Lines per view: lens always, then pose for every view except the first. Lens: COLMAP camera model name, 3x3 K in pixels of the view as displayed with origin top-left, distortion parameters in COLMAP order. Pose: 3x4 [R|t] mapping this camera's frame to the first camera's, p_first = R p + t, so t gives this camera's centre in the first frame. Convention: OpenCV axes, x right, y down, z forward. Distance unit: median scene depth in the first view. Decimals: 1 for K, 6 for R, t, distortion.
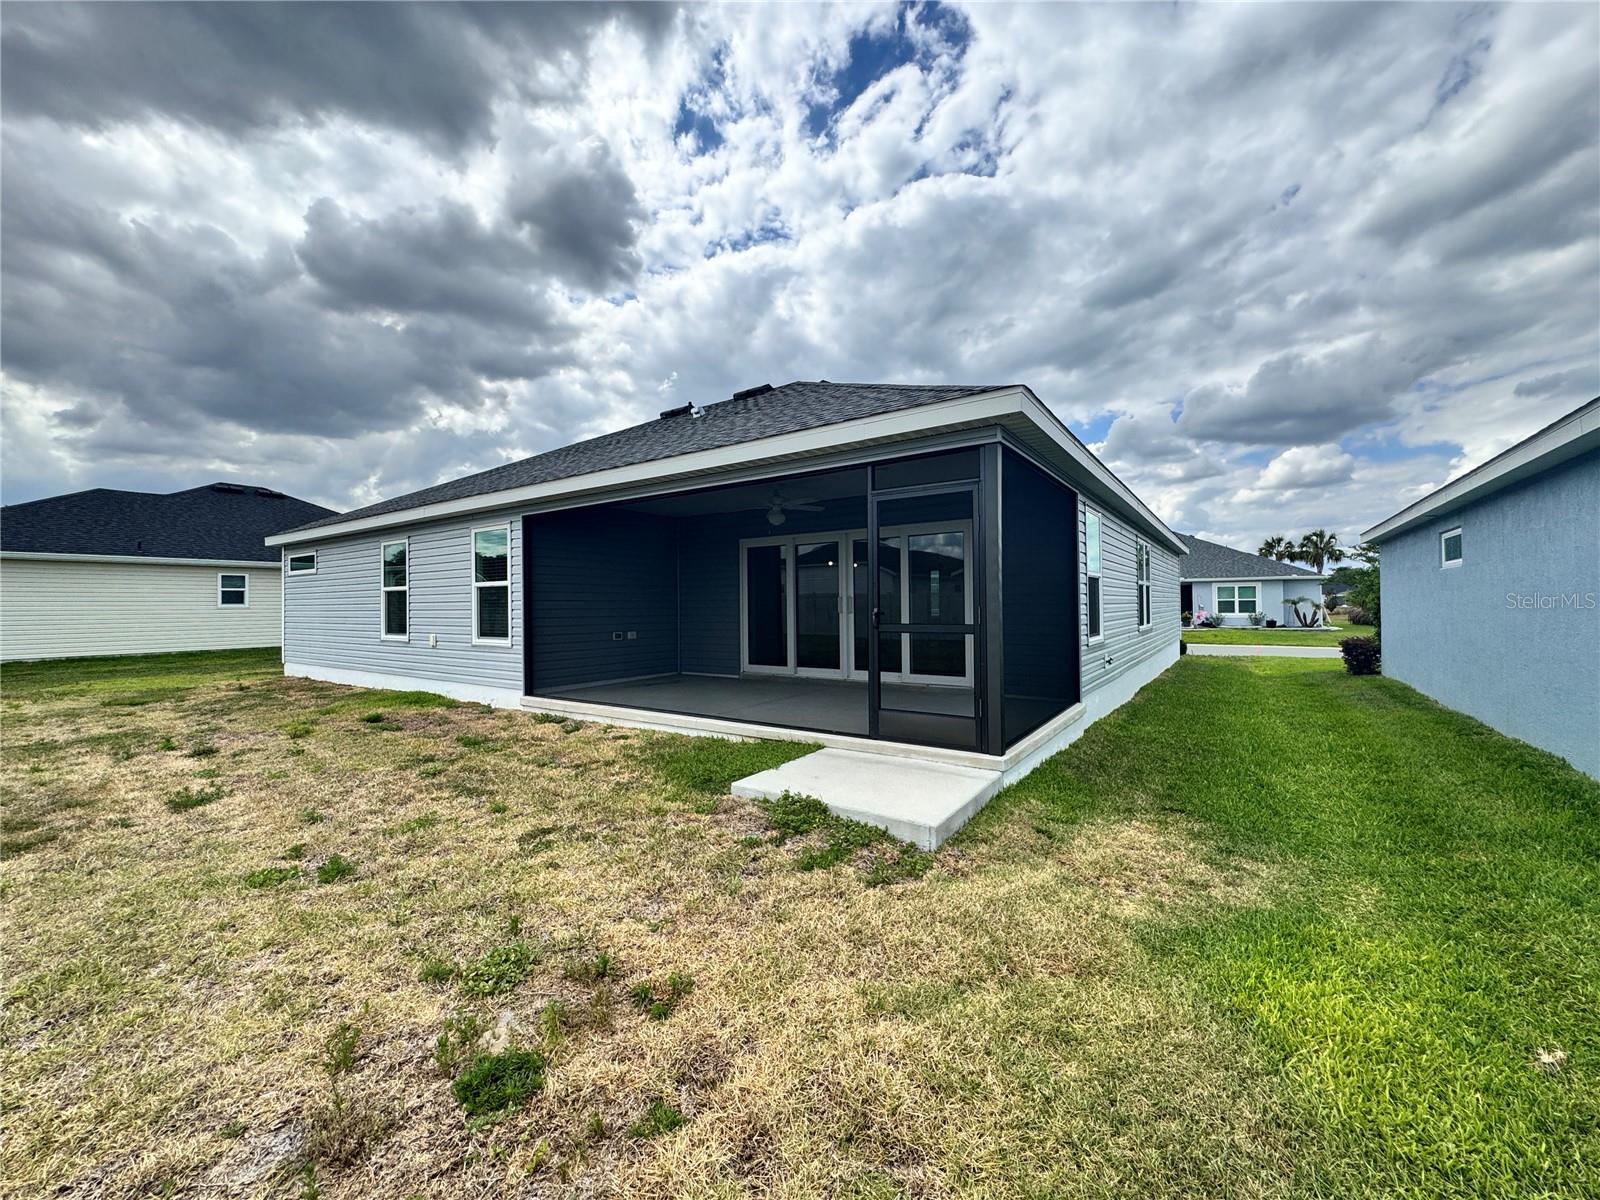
lens RADIAL K [[644.9, 0, 794.9], [0, 644.9, 601.5], [0, 0, 1]] dist [-0.001234, -0.000109]
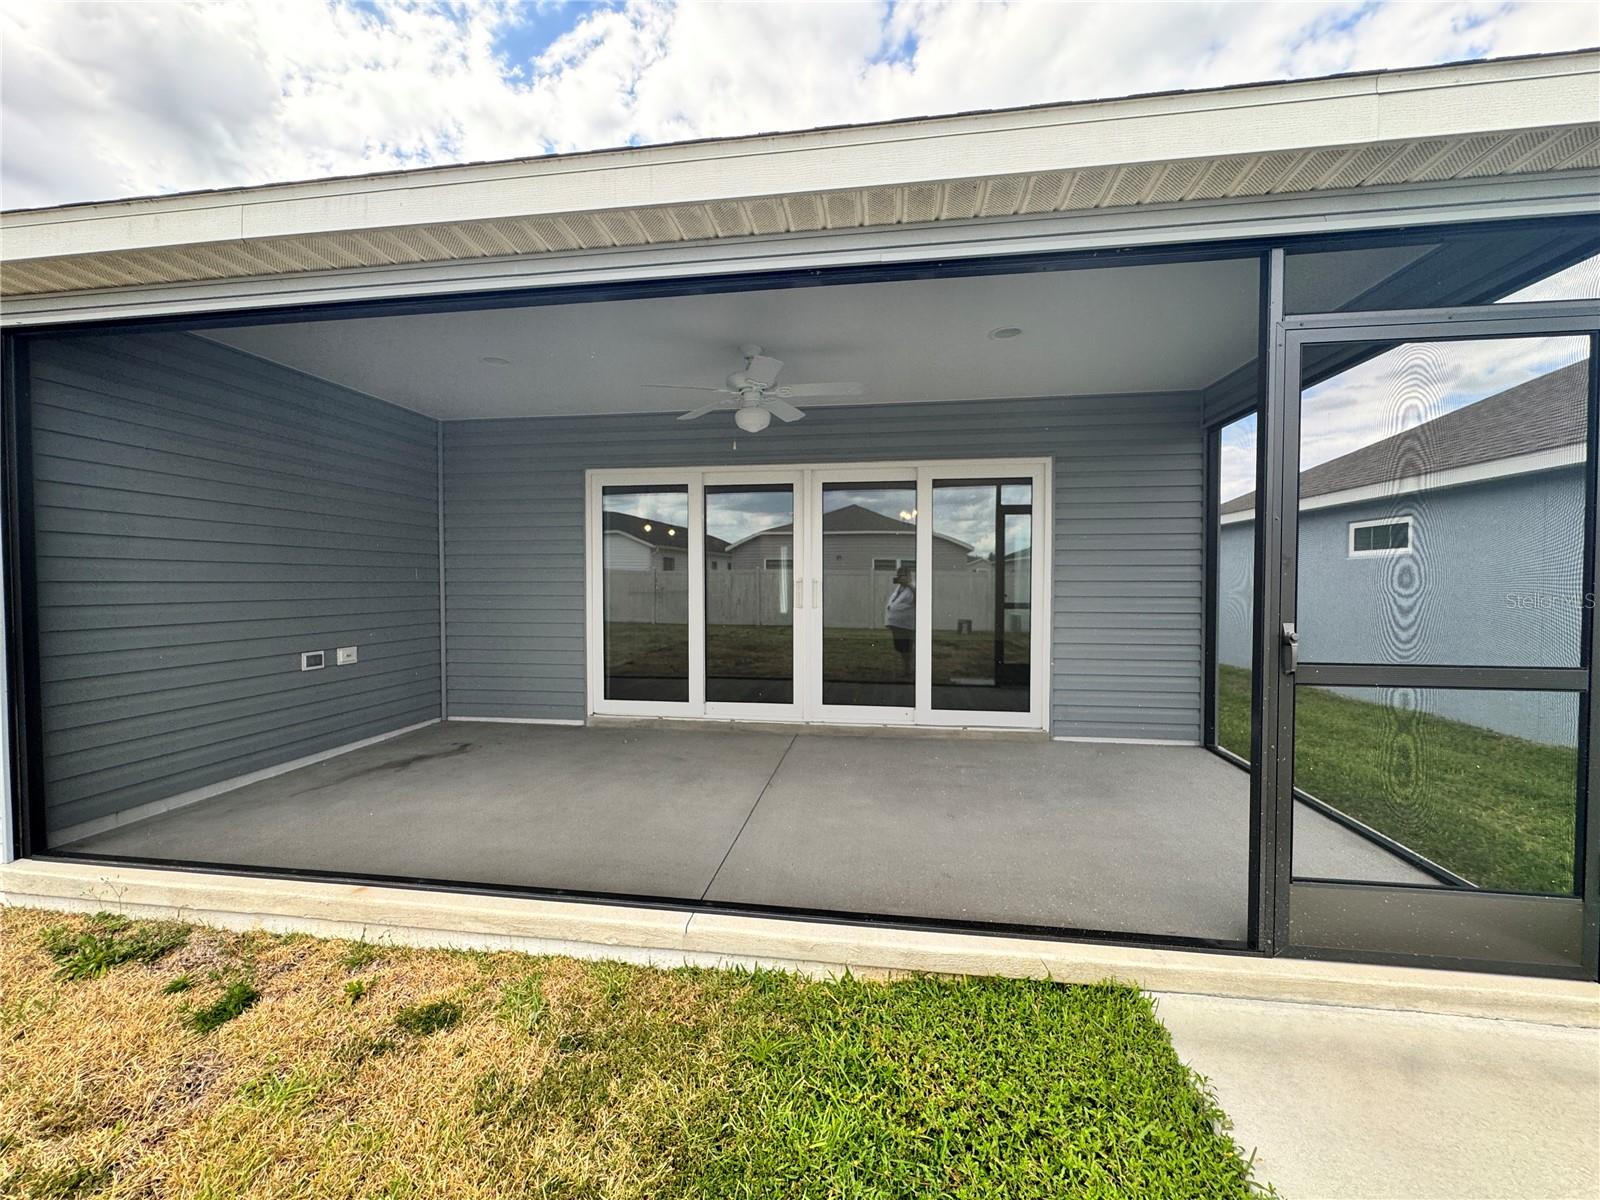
lens RADIAL K [[644.2, 0, 793.0], [0, 644.2, 594.9], [0, 0, 1]] dist [-0.000528, 0.000080]
pose [[0.898141, 0.002245, 0.439702, -0.300146], [-0.010631, 0.999806, 0.016611, -0.005010], [-0.439580, -0.019593, 0.897990, 0.774679]]
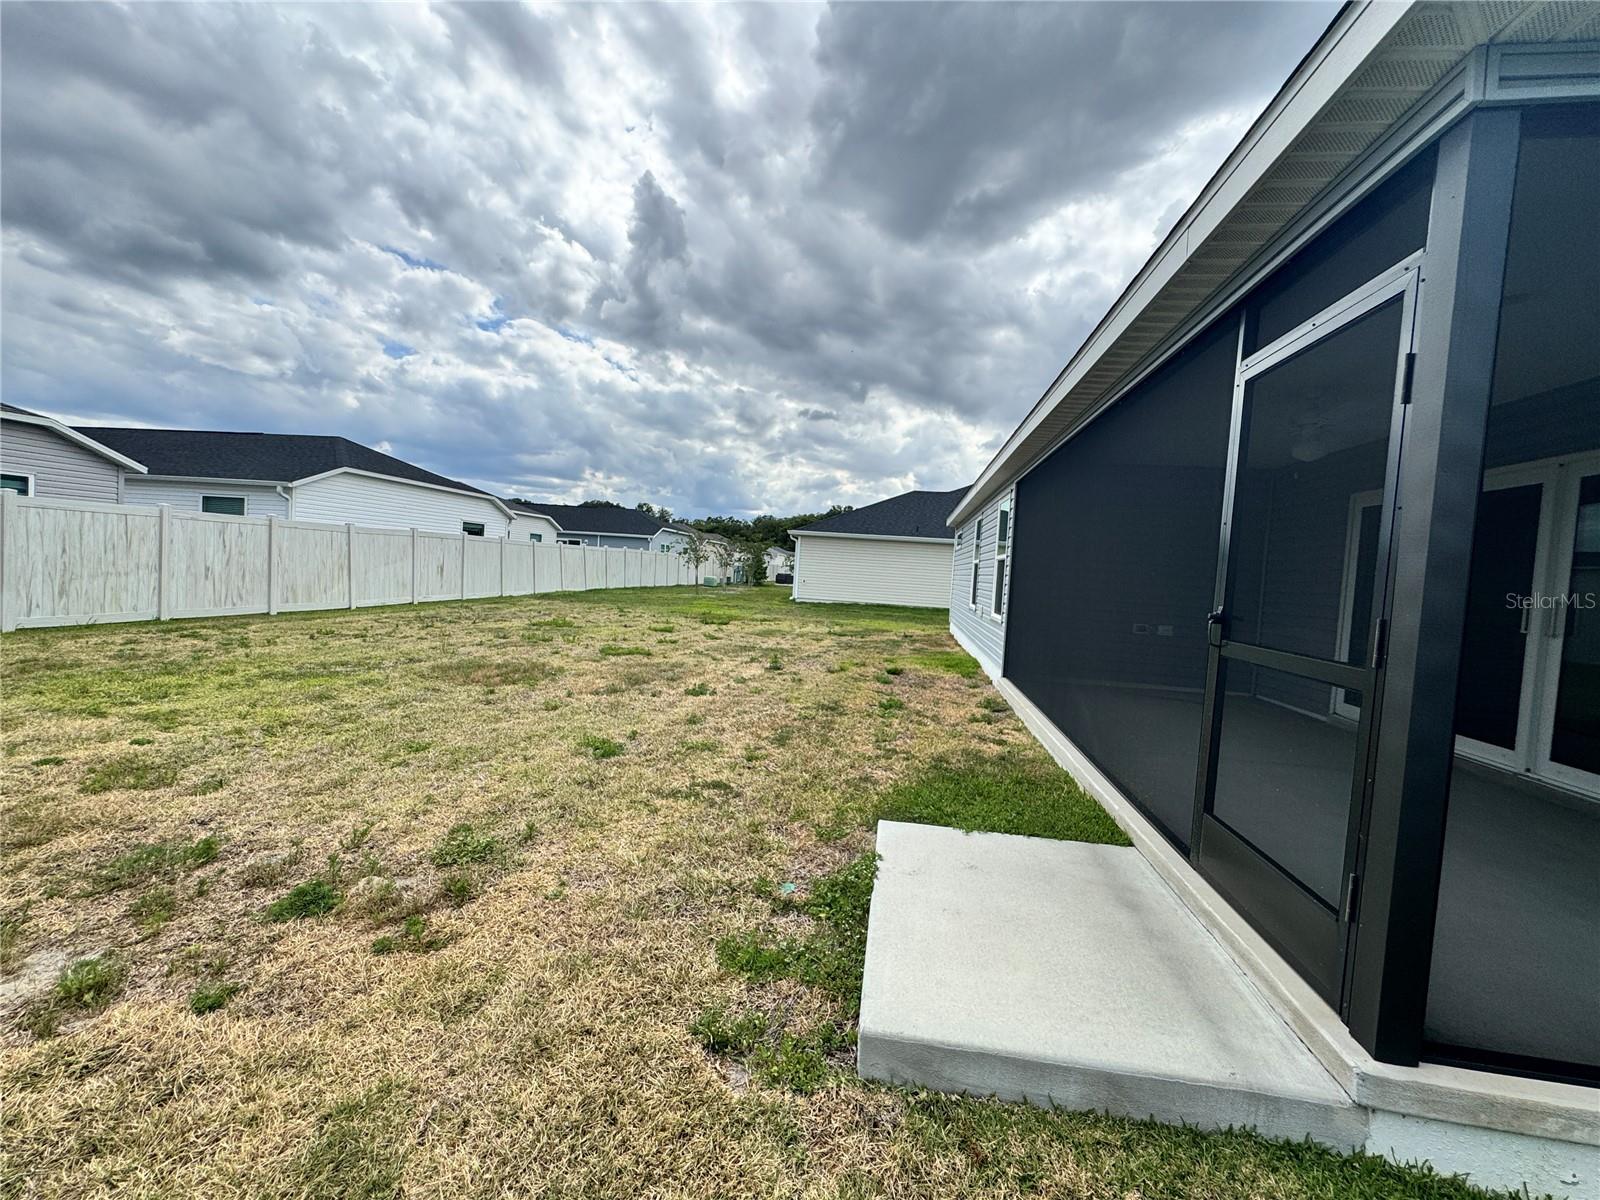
lens RADIAL K [[642.2, 0, 800.0], [0, 642.2, 600.0], [0, 0, 1]] dist [-0.002608, -0.000193]
pose [[0.437769, 0.082125, -0.895329, 0.409872], [-0.063440, 0.996159, 0.060355, -0.003049], [0.896847, 0.030378, 0.441297, 0.493990]]
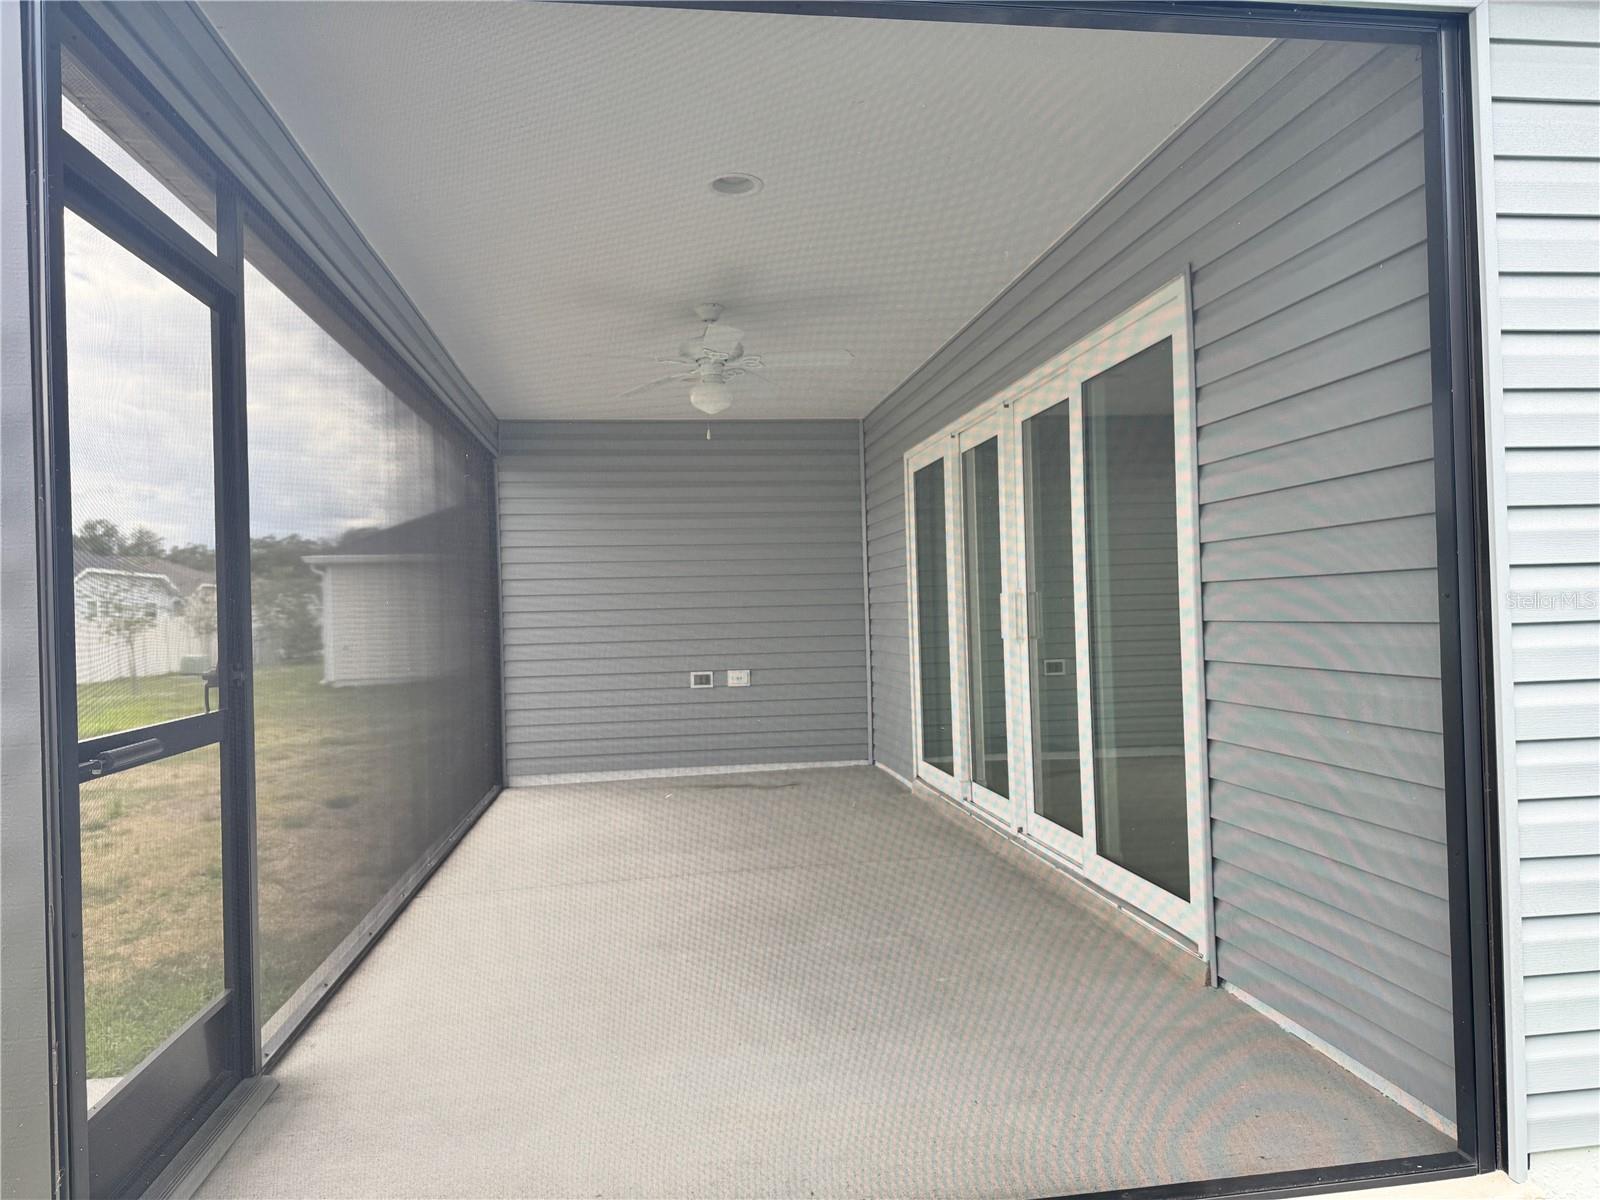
lens RADIAL K [[1109.1, 0, 800.0], [0, 1109.1, 600.0], [0, 0, 1]] dist [0.036998, 0.000154]
pose [[0.683958, -0.011956, -0.729424, 0.683240], [0.019264, 0.999813, 0.001675, -0.011594], [0.729267, -0.015197, 0.684060, 0.824069]]
